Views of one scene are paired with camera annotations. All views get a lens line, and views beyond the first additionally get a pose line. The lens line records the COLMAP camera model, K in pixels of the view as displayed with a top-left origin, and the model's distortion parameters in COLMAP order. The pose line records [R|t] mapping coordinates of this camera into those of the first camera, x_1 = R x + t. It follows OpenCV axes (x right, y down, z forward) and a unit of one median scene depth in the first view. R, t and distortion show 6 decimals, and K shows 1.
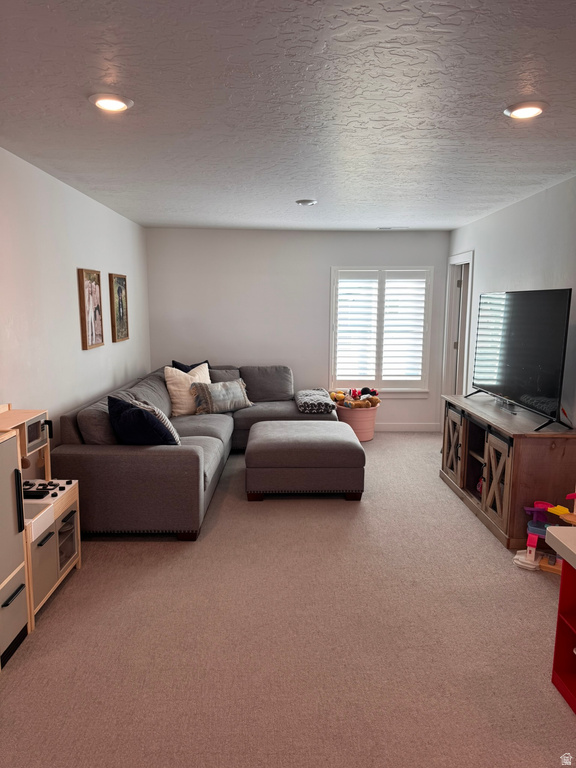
lens RADIAL K [[520.8, 0, 288.0], [0, 520.8, 384.0], [0, 0, 1]] dist [0.174432, -0.308890]
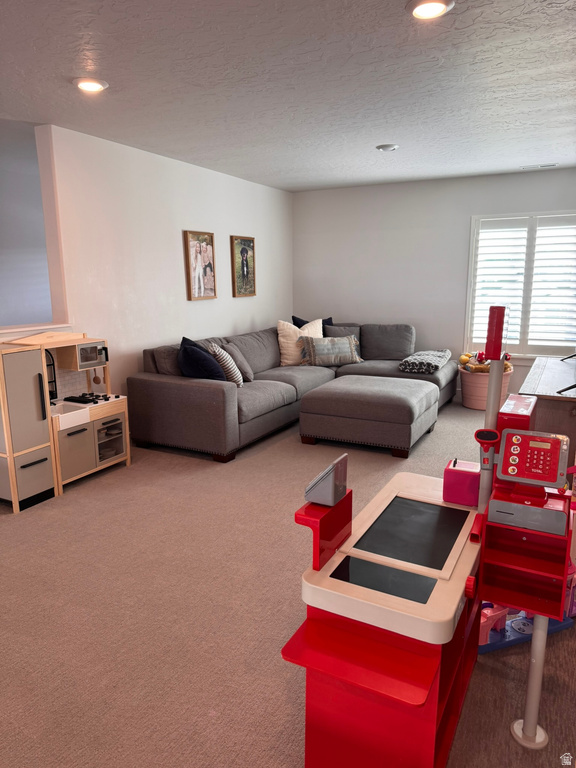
lens RADIAL K [[520.8, 0, 288.0], [0, 520.8, 384.0], [0, 0, 1]] dist [0.174432, -0.308890]
pose [[0.882496, 0.080043, -0.463459, 0.301947], [-0.055695, 0.996263, 0.066011, 0.026558], [0.467011, -0.032442, 0.883656, 0.037447]]
